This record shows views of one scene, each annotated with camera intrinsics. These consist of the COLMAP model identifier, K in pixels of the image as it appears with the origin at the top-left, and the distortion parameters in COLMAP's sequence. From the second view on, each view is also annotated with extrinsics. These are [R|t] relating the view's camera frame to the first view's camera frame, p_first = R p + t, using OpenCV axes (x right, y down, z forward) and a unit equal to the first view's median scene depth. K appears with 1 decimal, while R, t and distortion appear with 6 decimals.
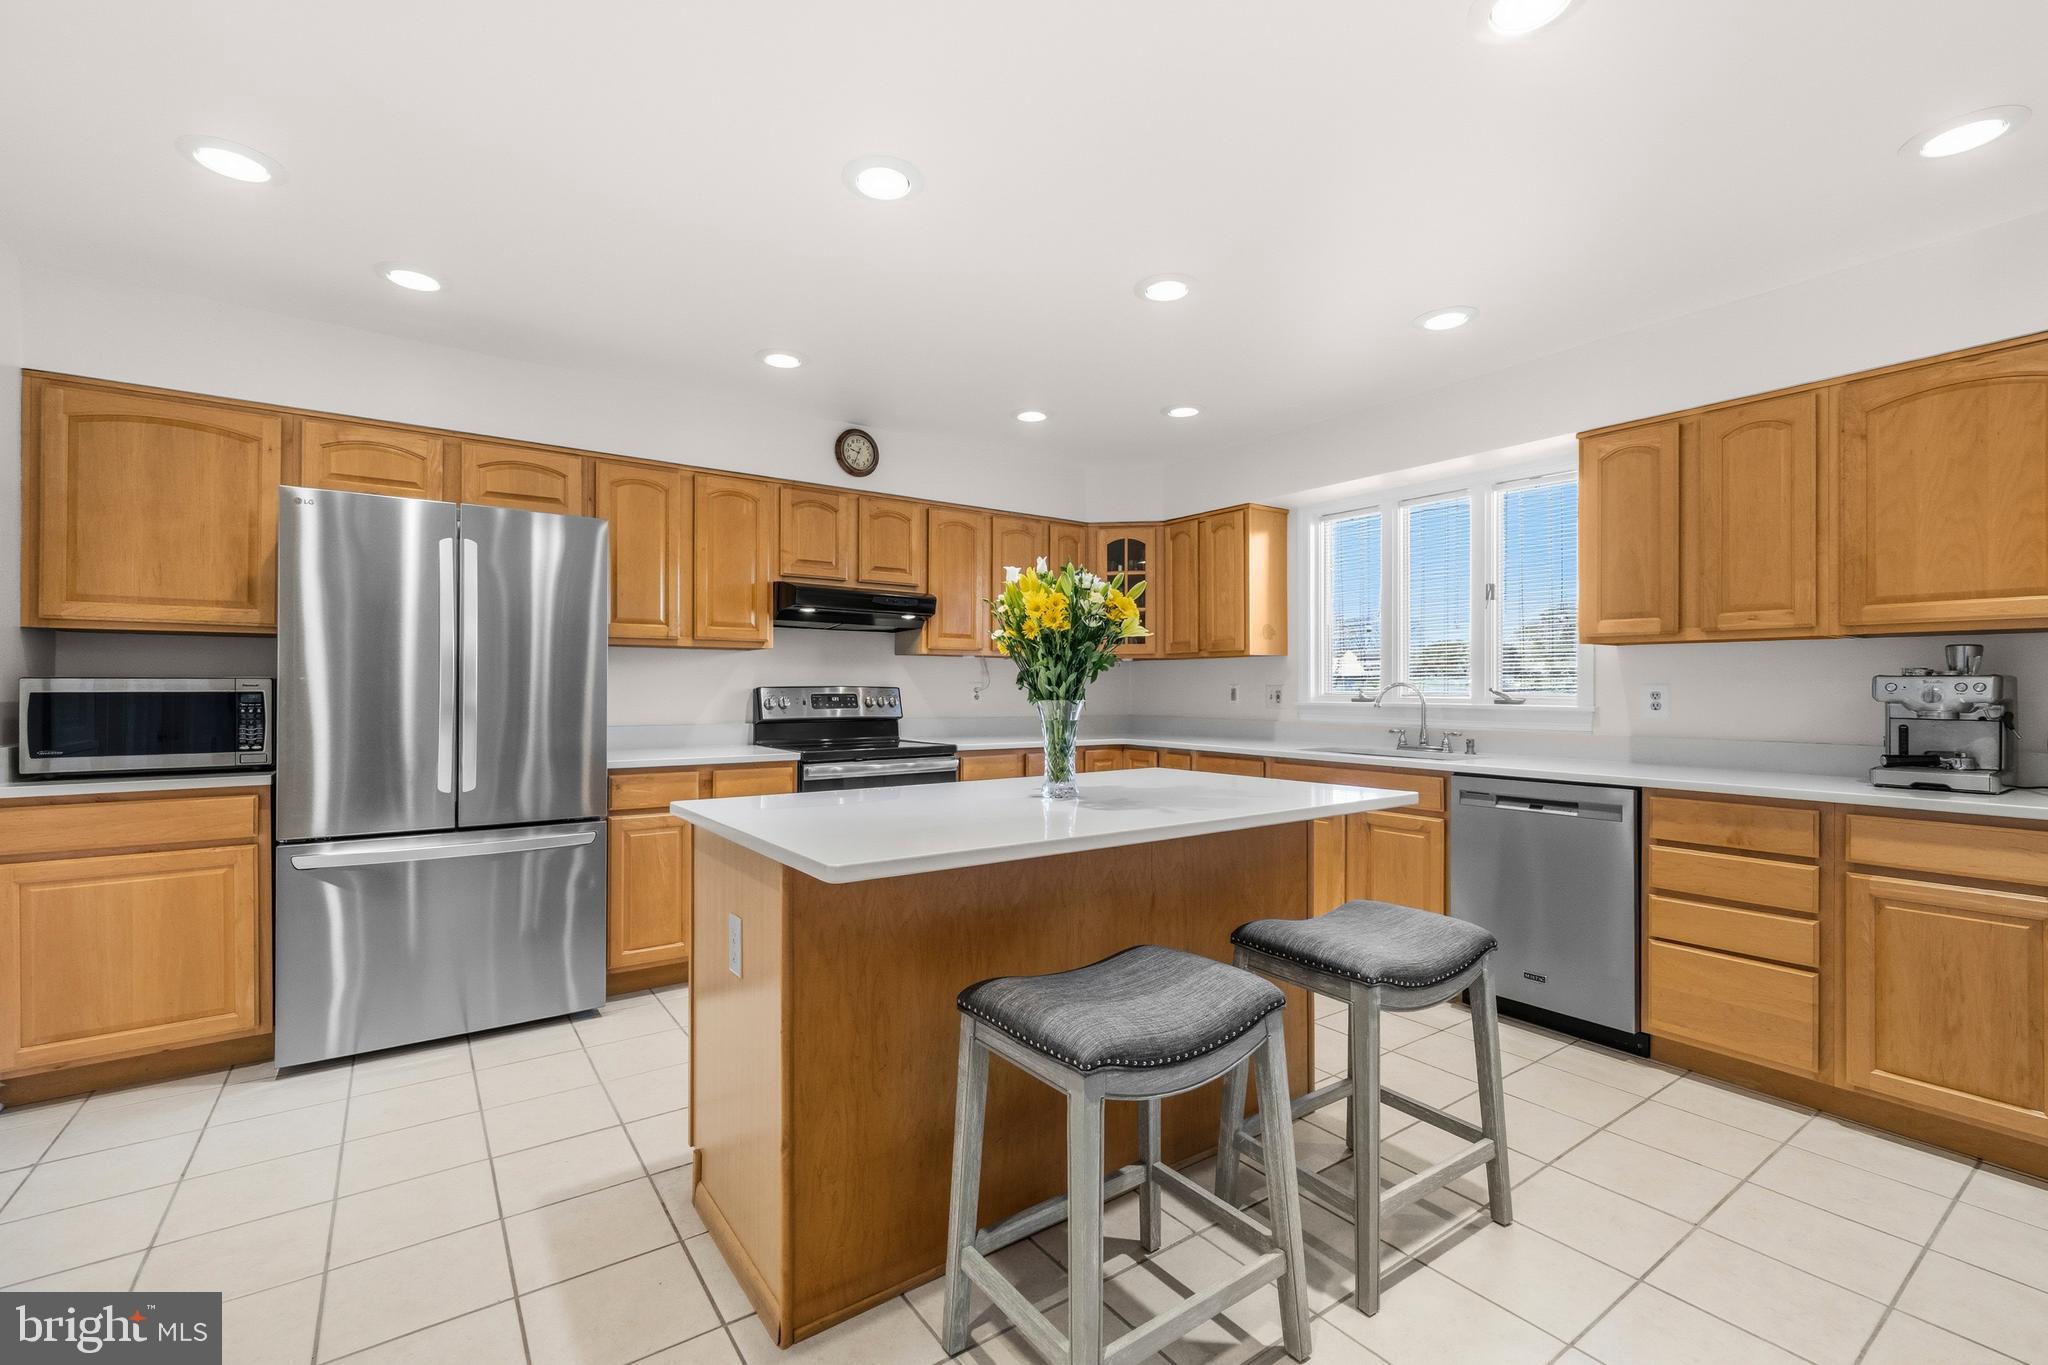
lens RADIAL K [[874.6, 0, 1024.0], [0, 874.6, 682.5], [0, 0, 1]] dist [-0.000393, -0.000092]
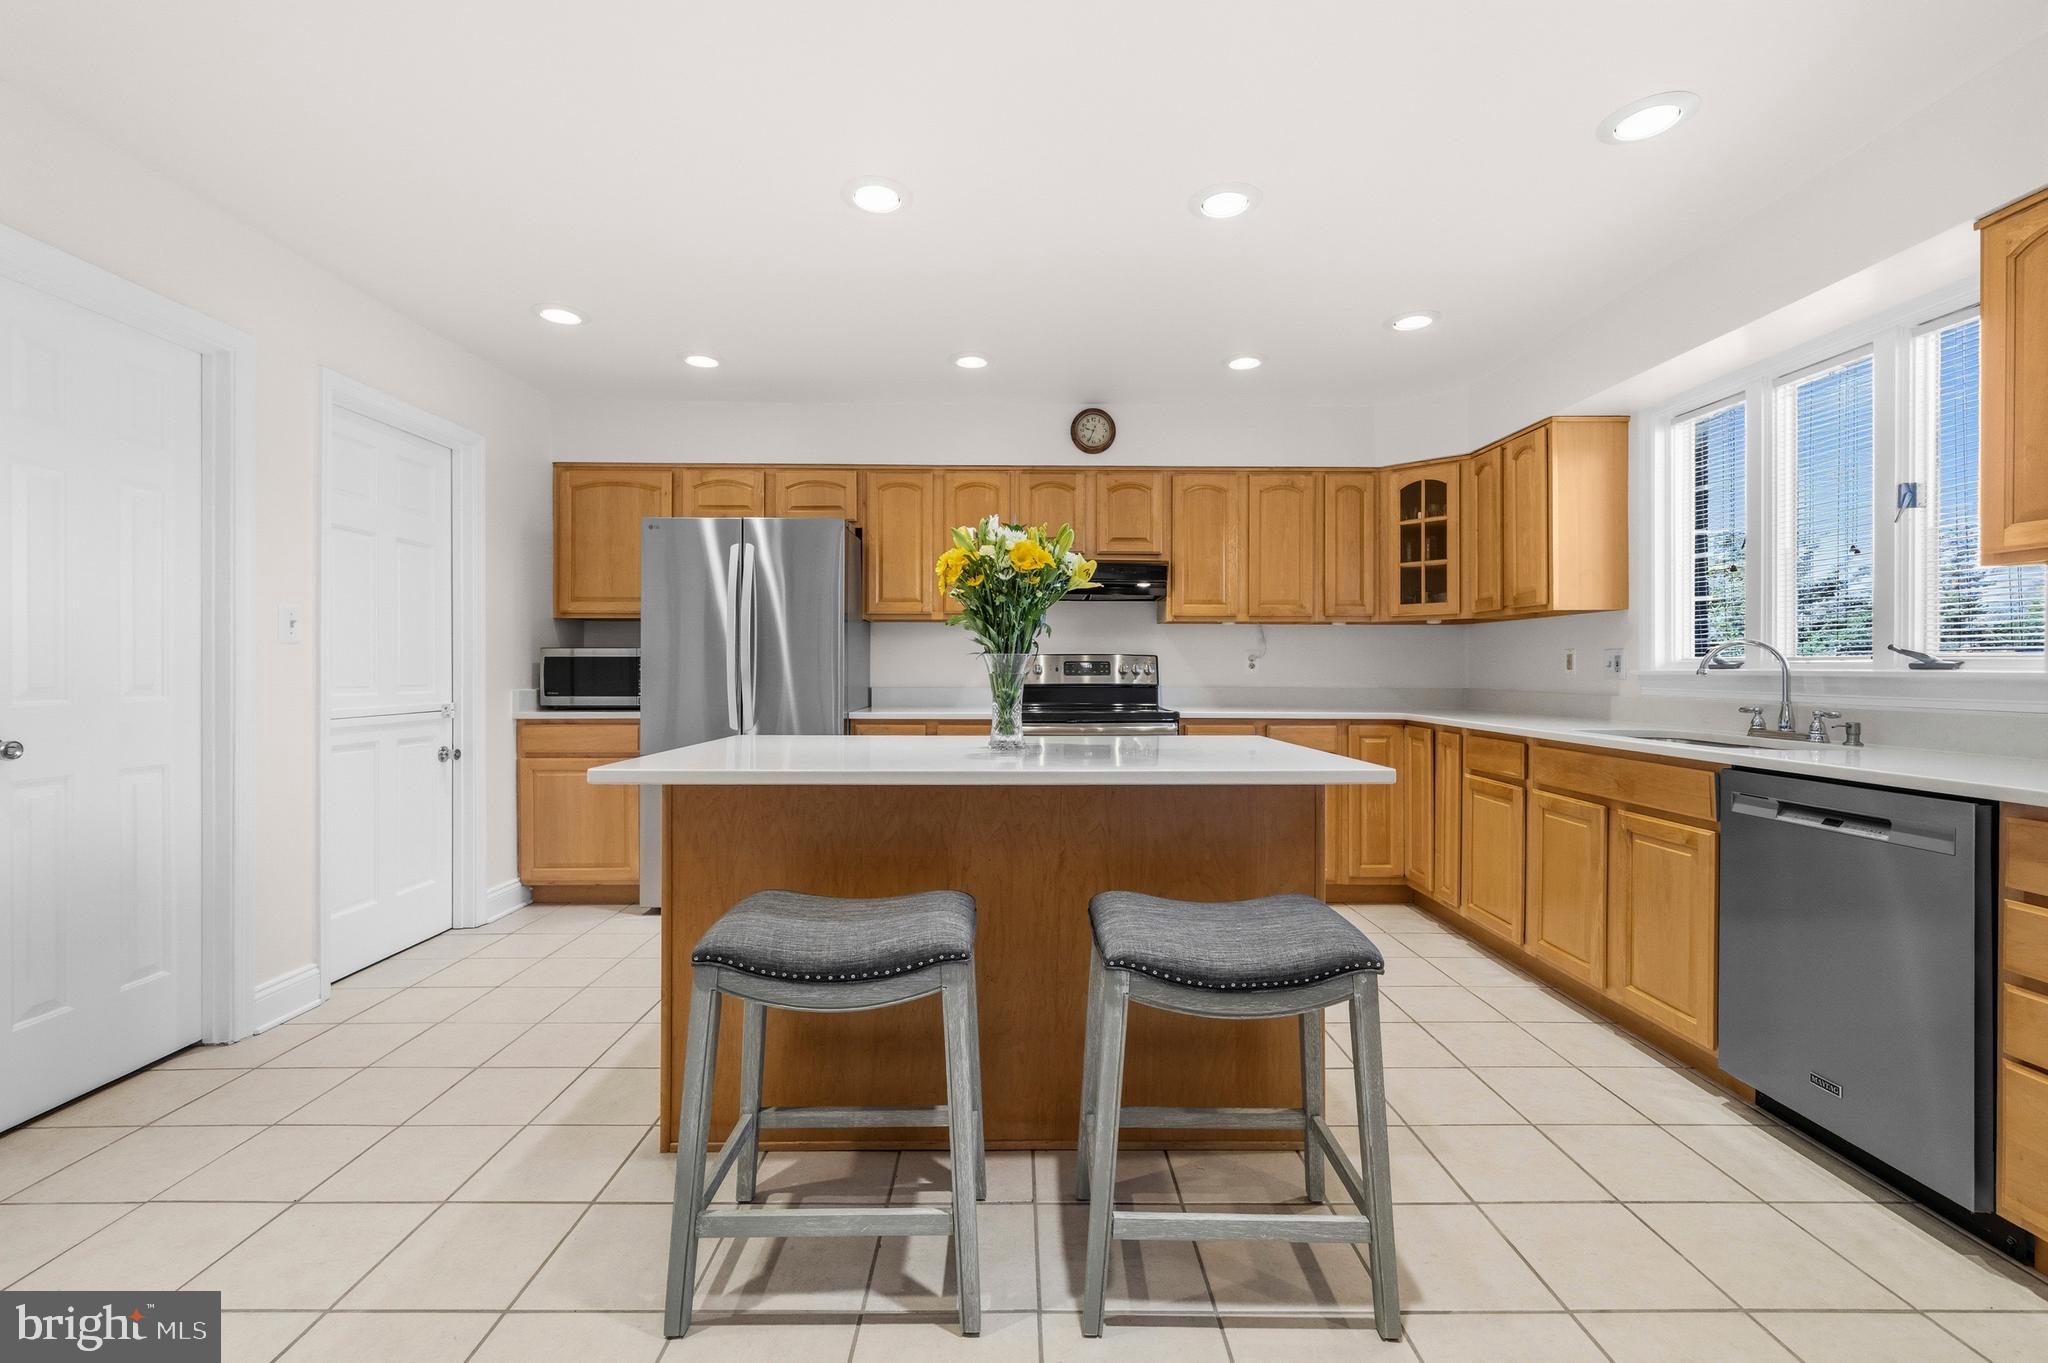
lens RADIAL K [[866.9, 0, 1022.4], [0, 866.9, 667.4], [0, 0, 1]] dist [0.000072, -0.000029]
pose [[0.822205, -0.000274, -0.569192, 0.359985], [0.002922, 0.999989, 0.003740, 0.018246], [0.569184, -0.004738, 0.822196, 0.103813]]
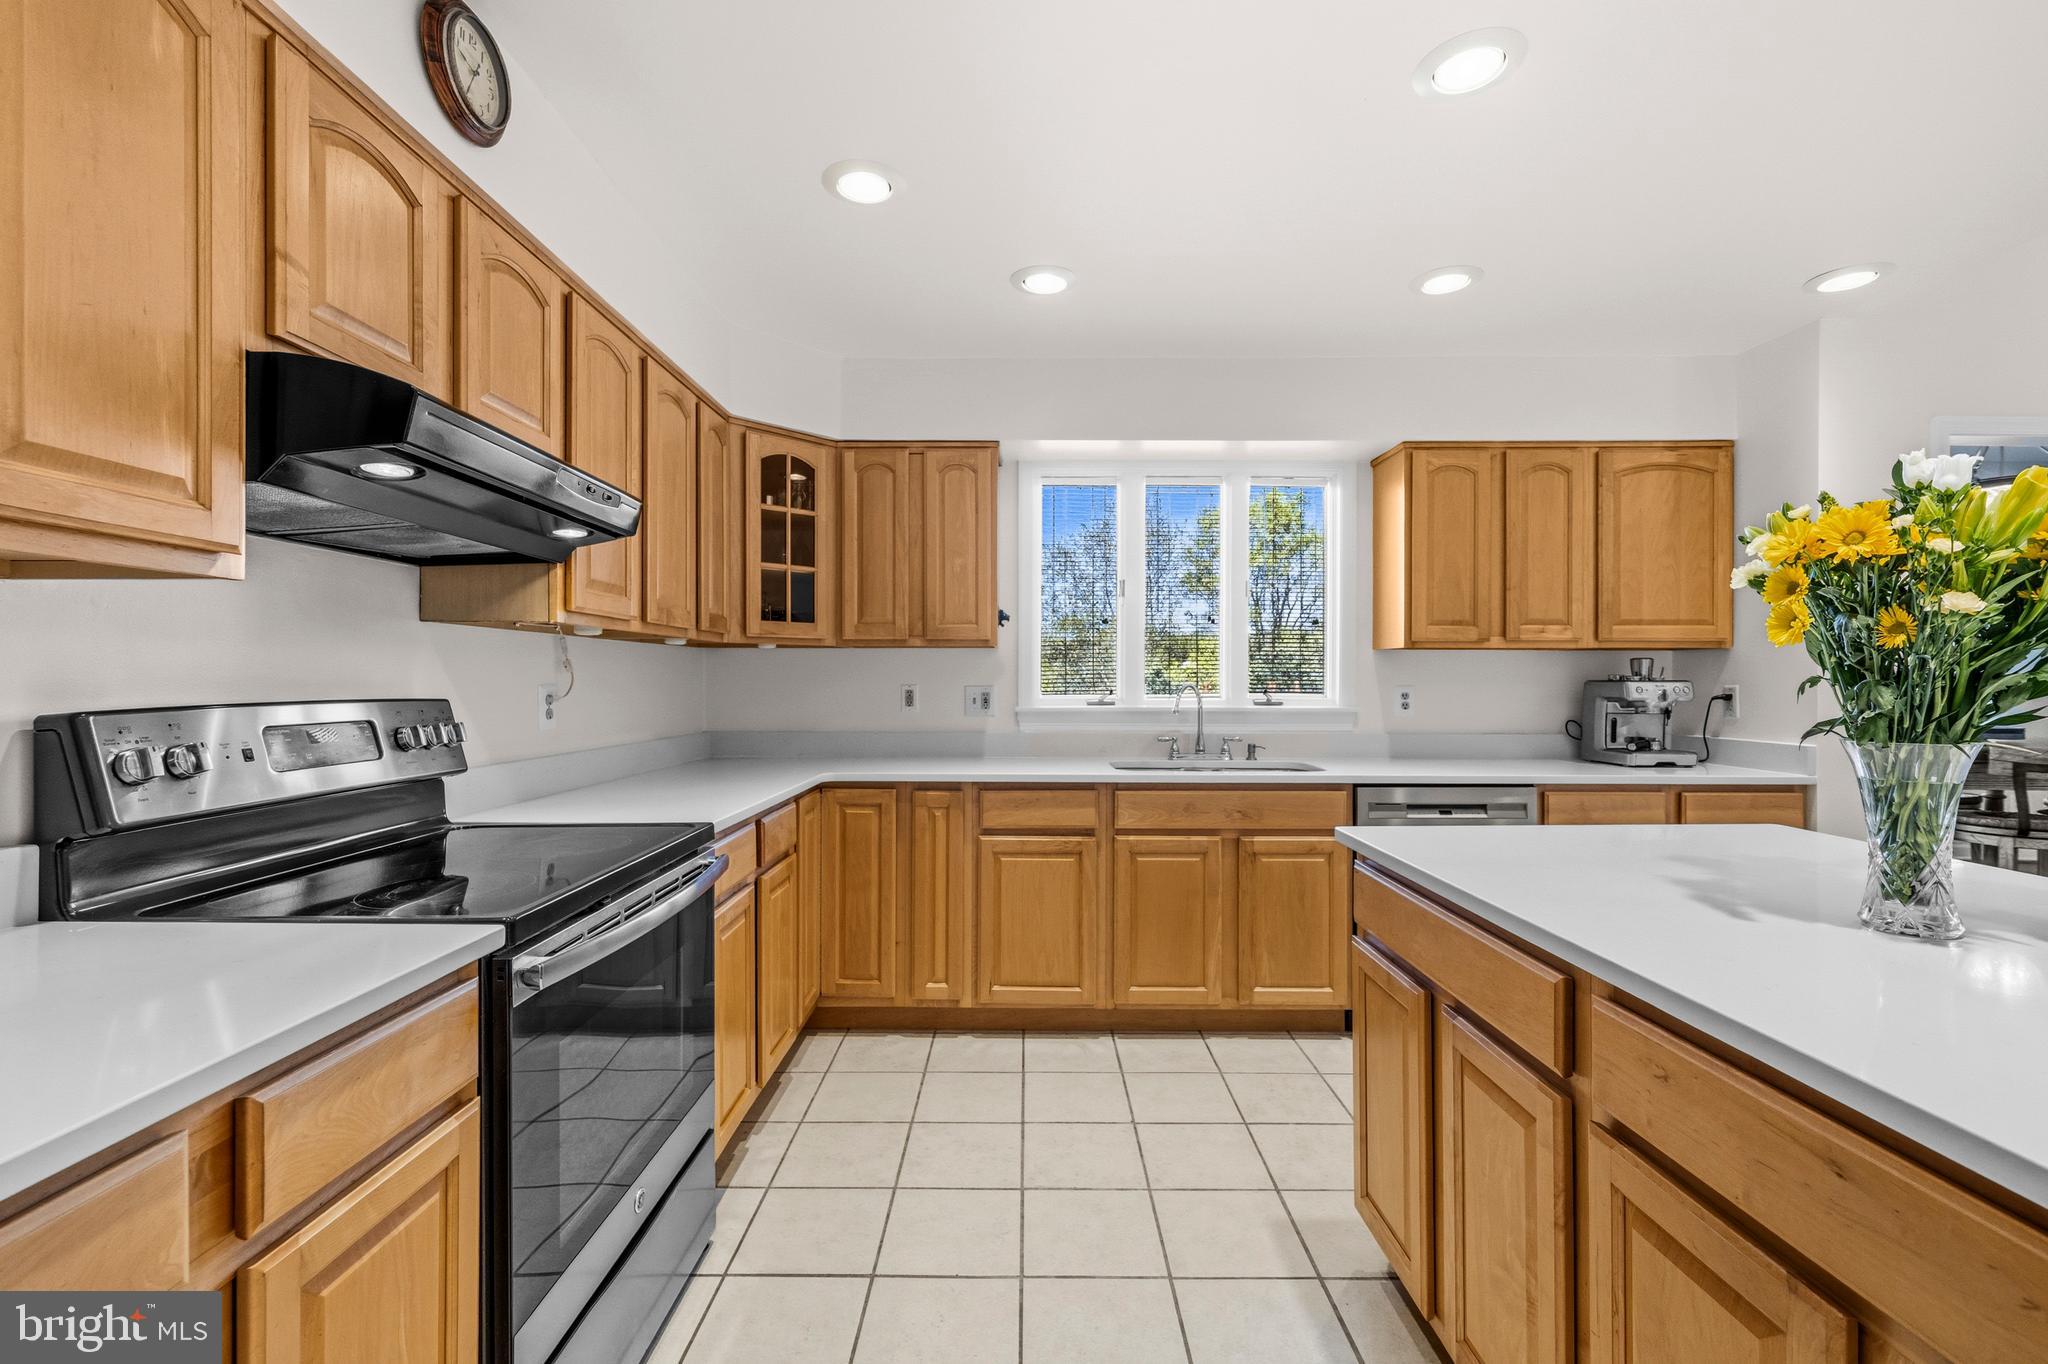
lens RADIAL K [[874.6, 0, 1024.0], [0, 874.6, 682.0], [0, 0, 1]] dist [-0.000393, -0.000092]
pose [[0.584937, -0.004234, 0.811067, -0.385597], [-0.003857, 0.999961, 0.008001, -0.008334], [-0.811069, -0.007808, 0.584898, 0.638297]]
